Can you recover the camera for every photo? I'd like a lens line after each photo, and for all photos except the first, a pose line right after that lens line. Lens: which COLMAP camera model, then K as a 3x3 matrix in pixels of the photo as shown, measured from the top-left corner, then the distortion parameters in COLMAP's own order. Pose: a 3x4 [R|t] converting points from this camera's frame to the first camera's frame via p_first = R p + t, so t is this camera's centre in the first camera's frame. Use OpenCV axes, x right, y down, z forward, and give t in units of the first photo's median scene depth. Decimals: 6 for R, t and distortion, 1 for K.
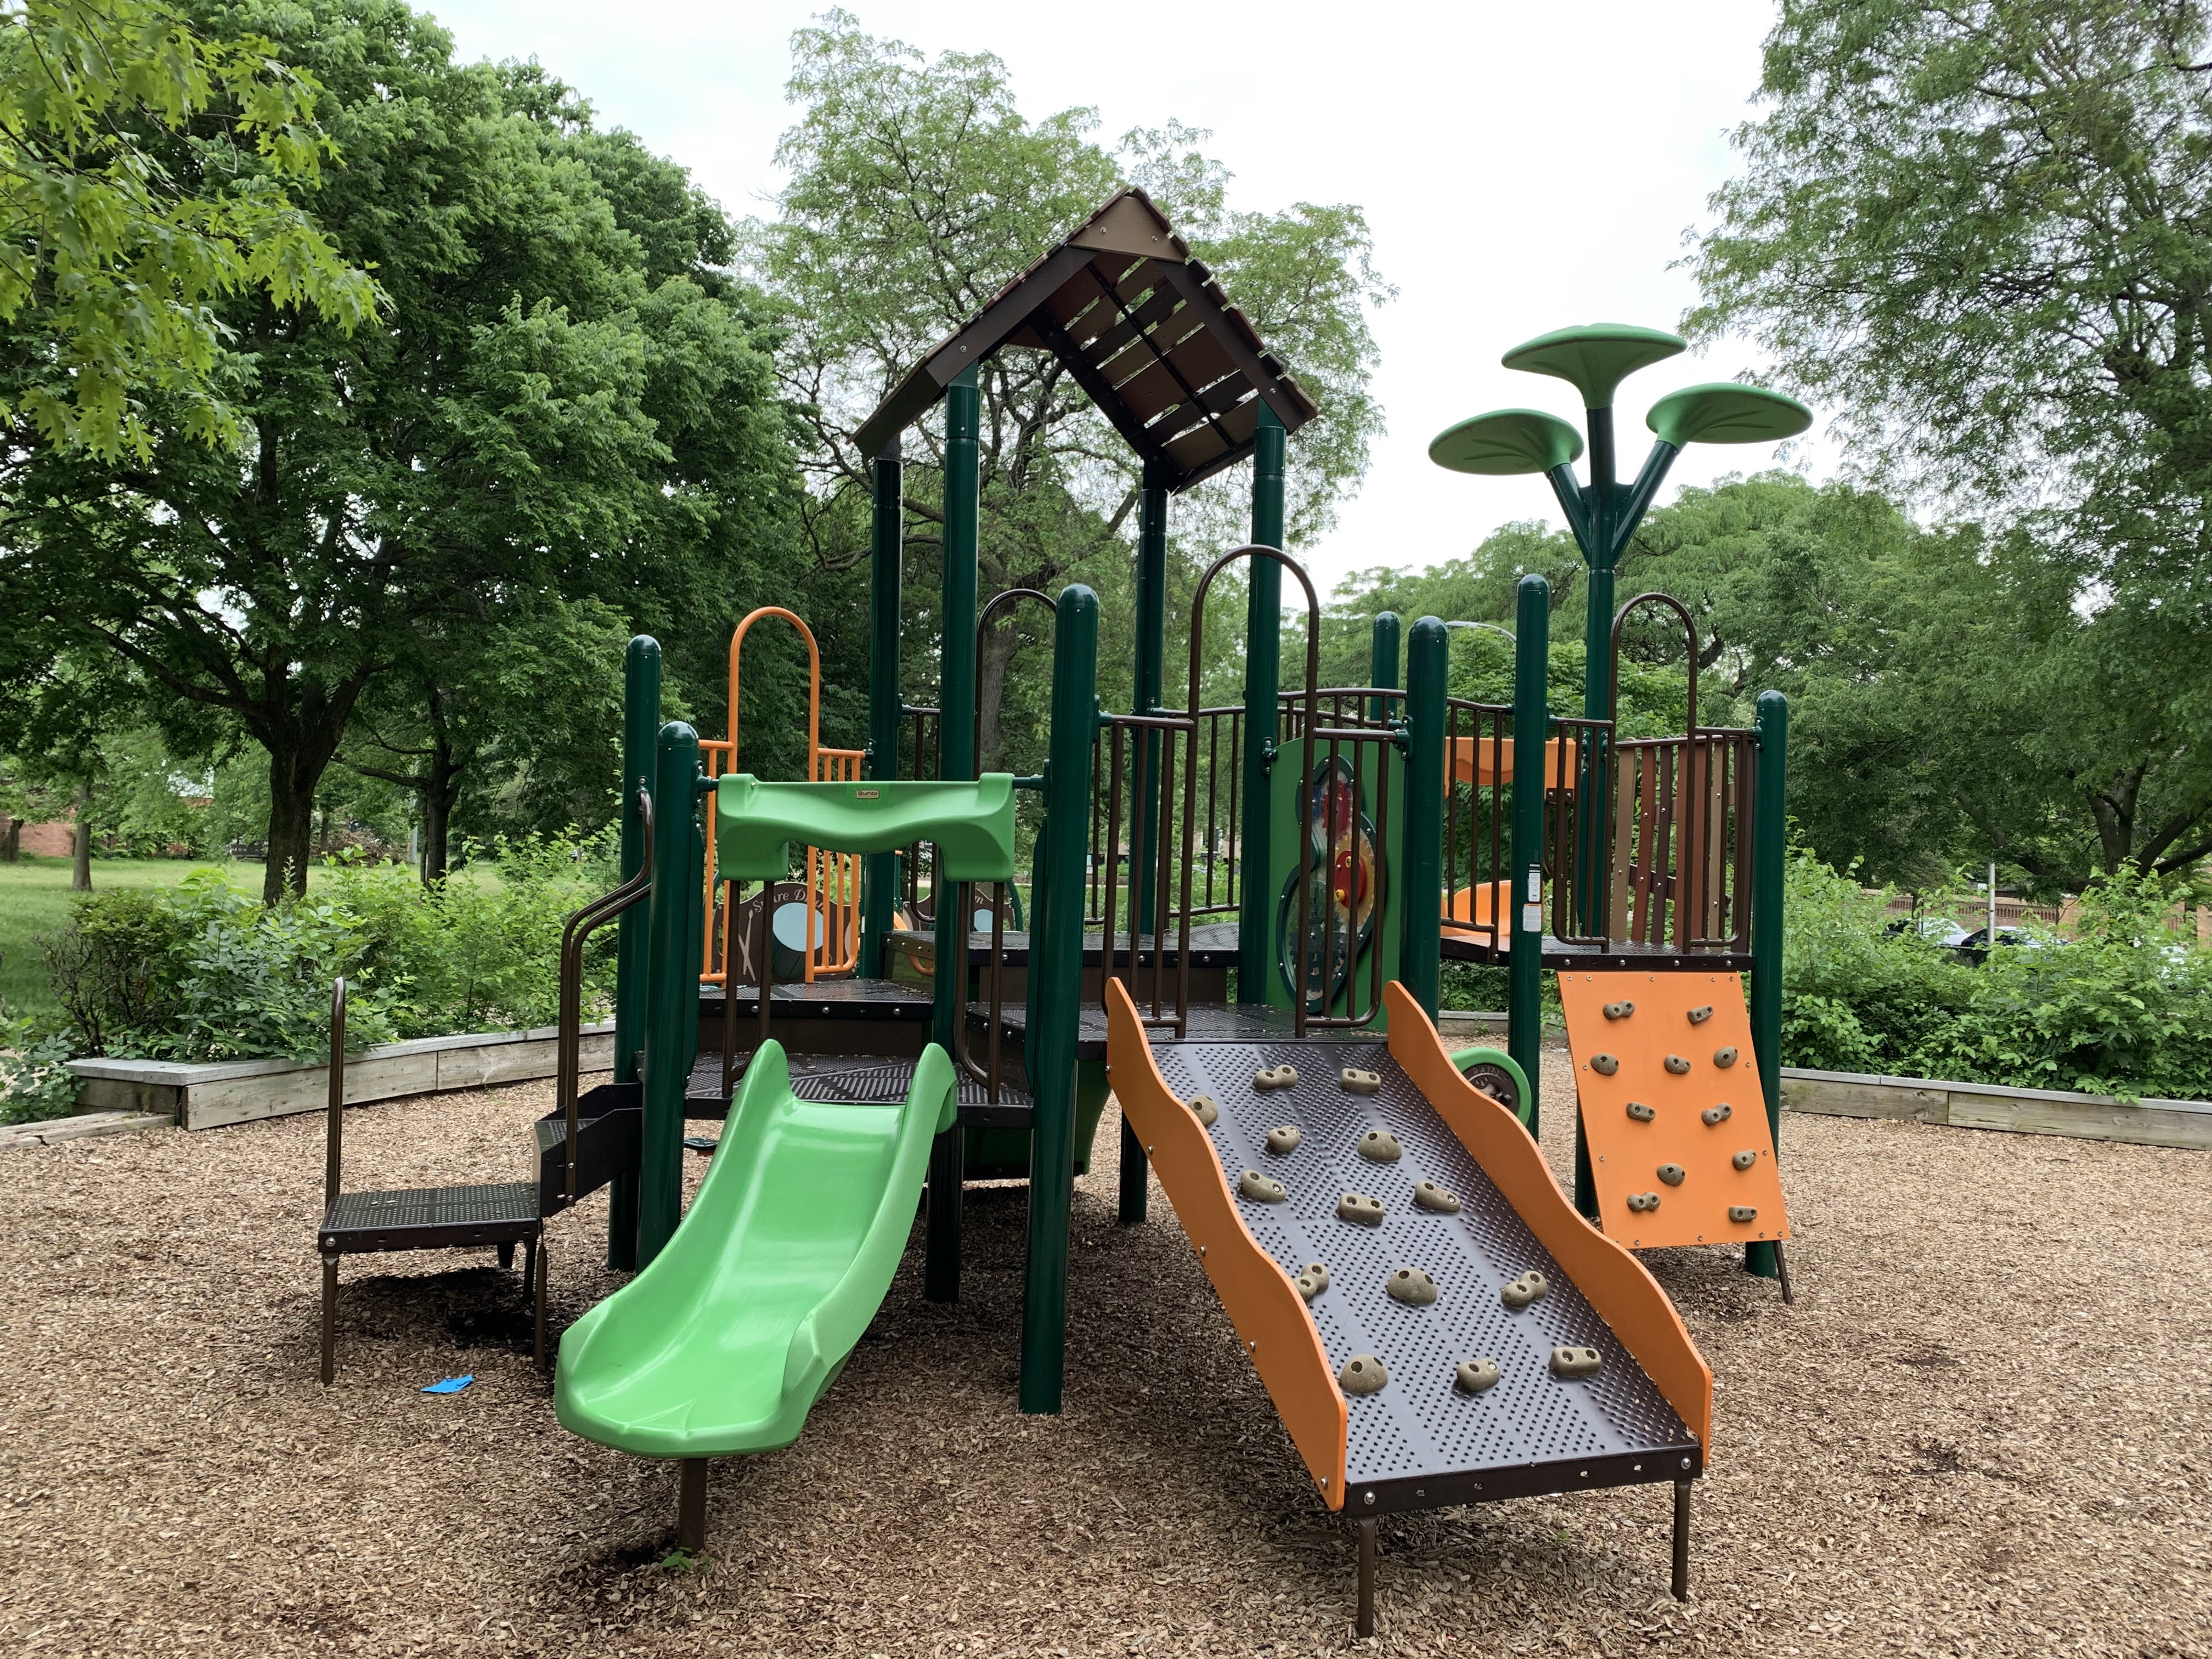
lens RADIAL K [[1711.6, 0, 1106.0], [0, 1711.6, 829.5], [0, 0, 1]] dist [0.013064, 0.002256]
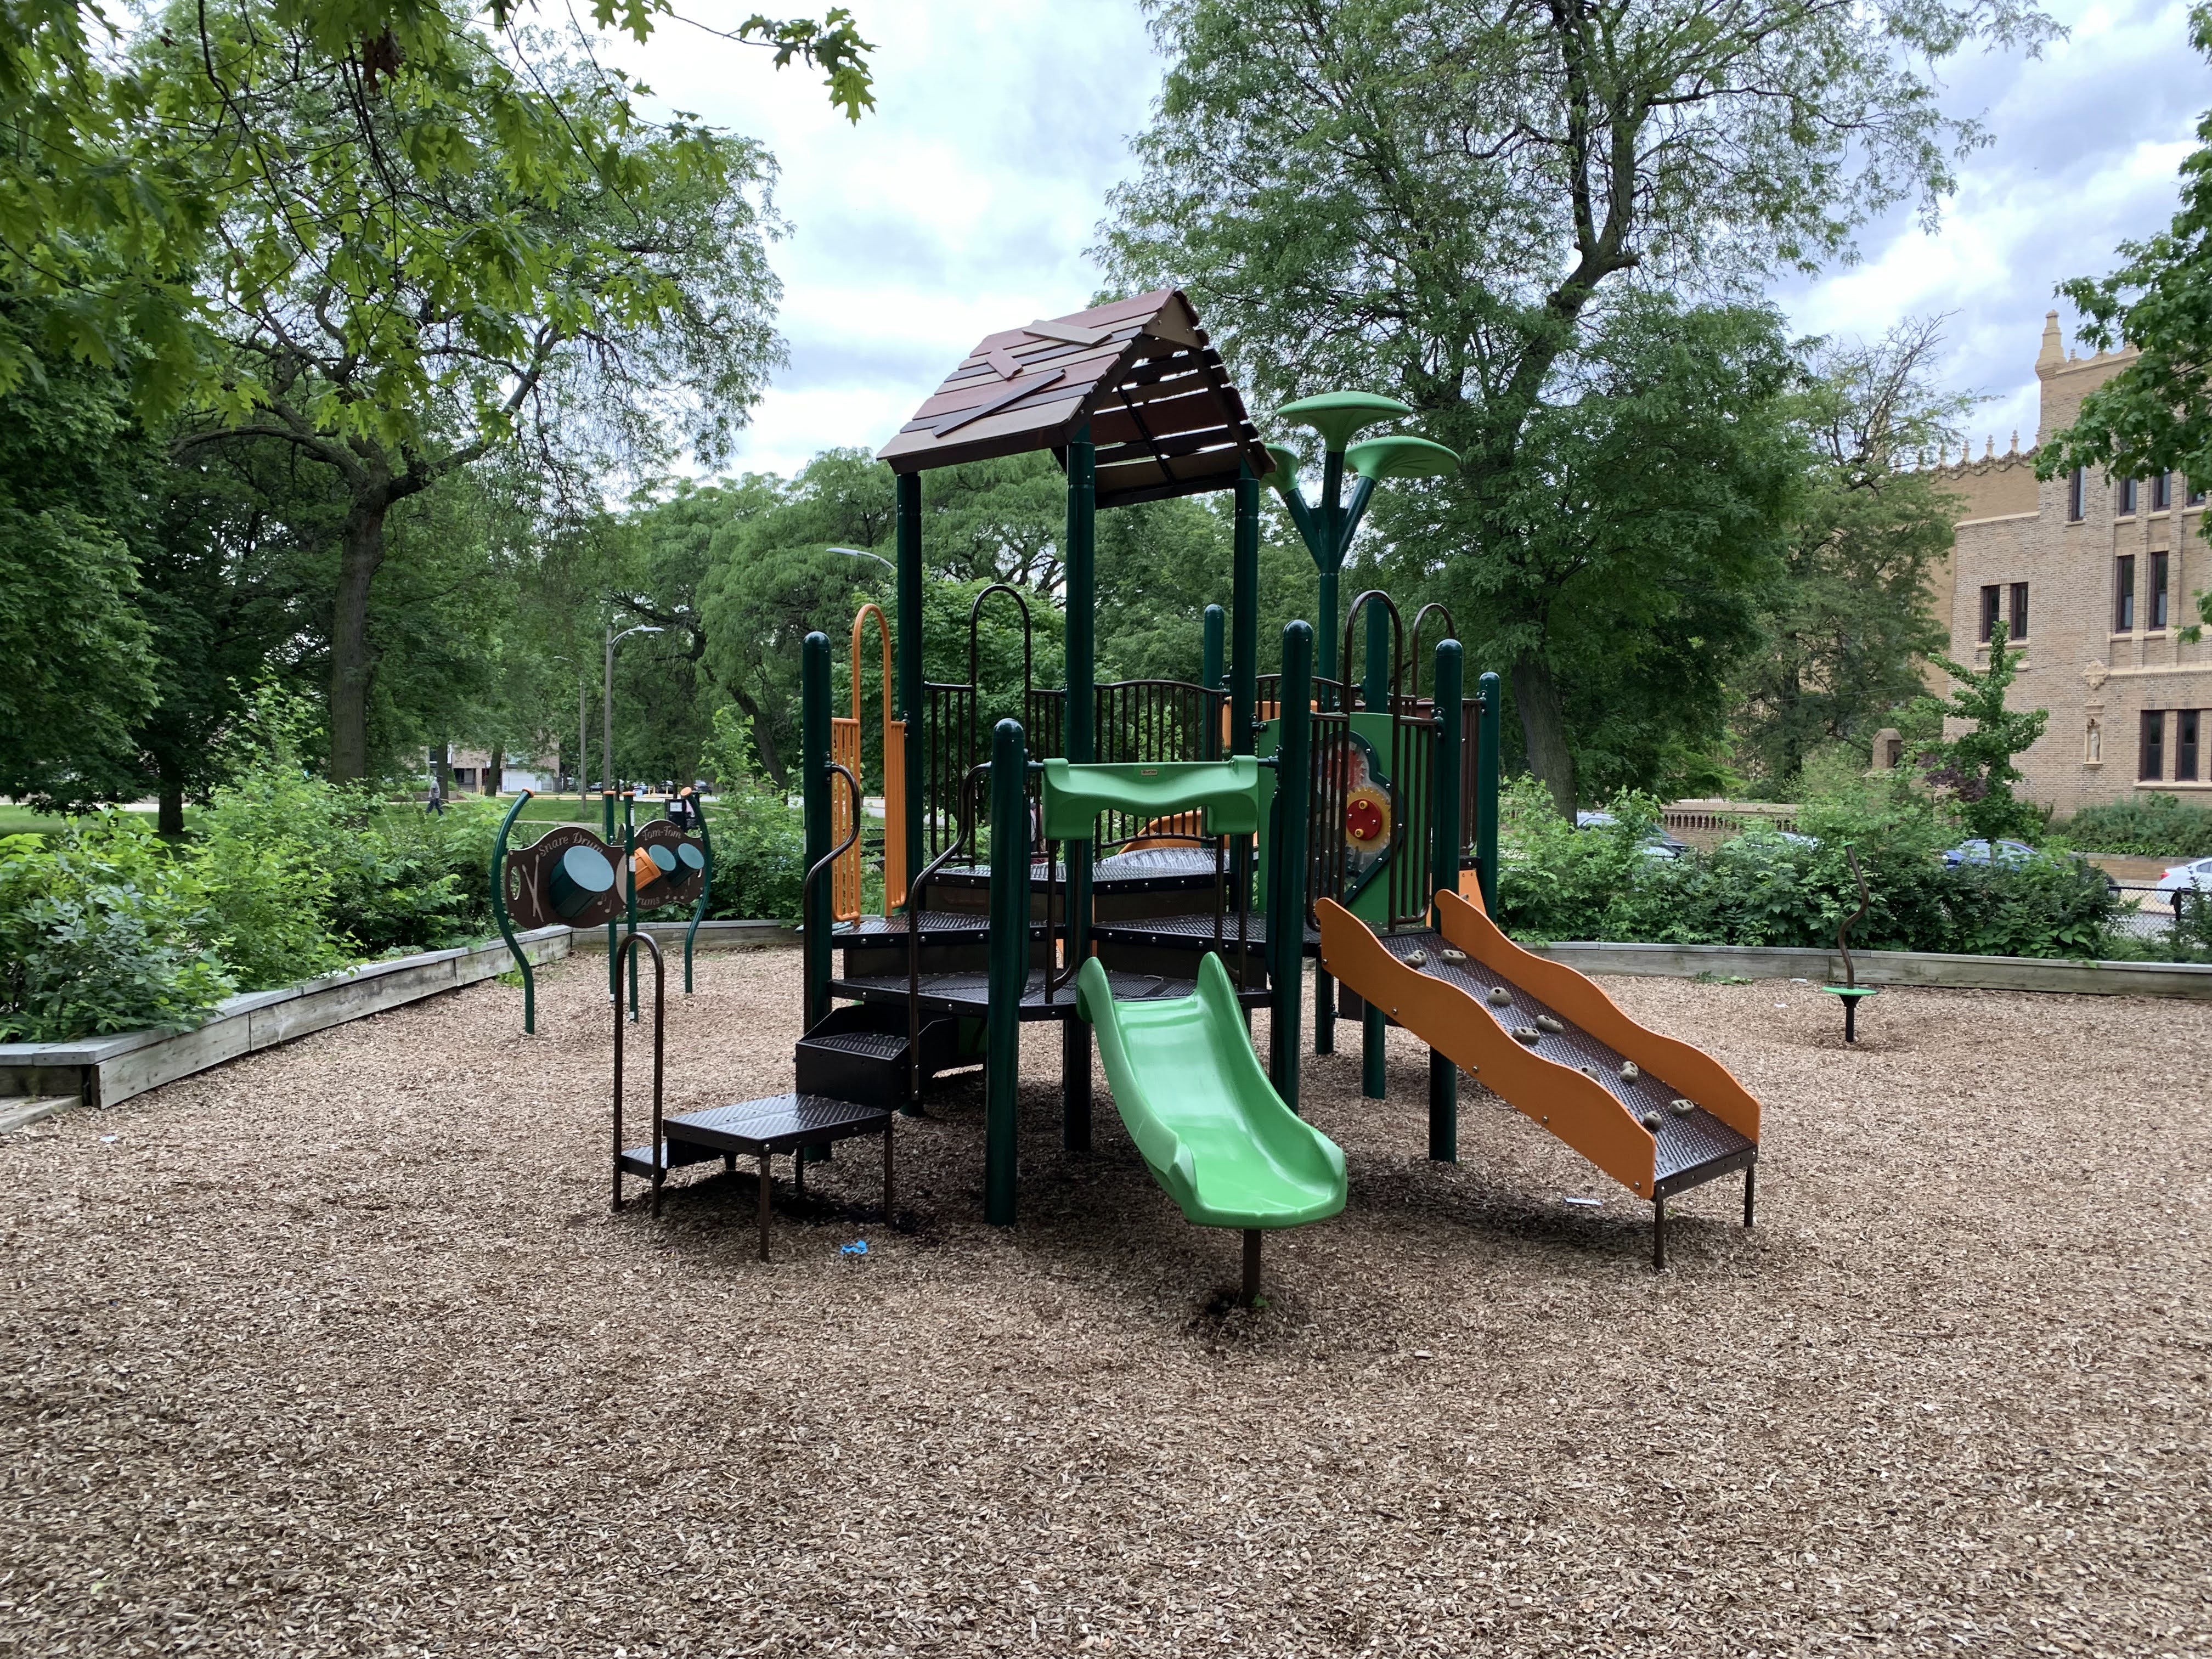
lens RADIAL K [[1734.2, 0, 1106.0], [0, 1734.2, 829.5], [0, 0, 1]] dist [-0.000947, 0.007082]
pose [[0.887220, -0.037377, 0.459830, -0.396583], [0.010321, 0.998071, 0.061213, -0.029601], [-0.461232, -0.049564, 0.885894, -0.096057]]
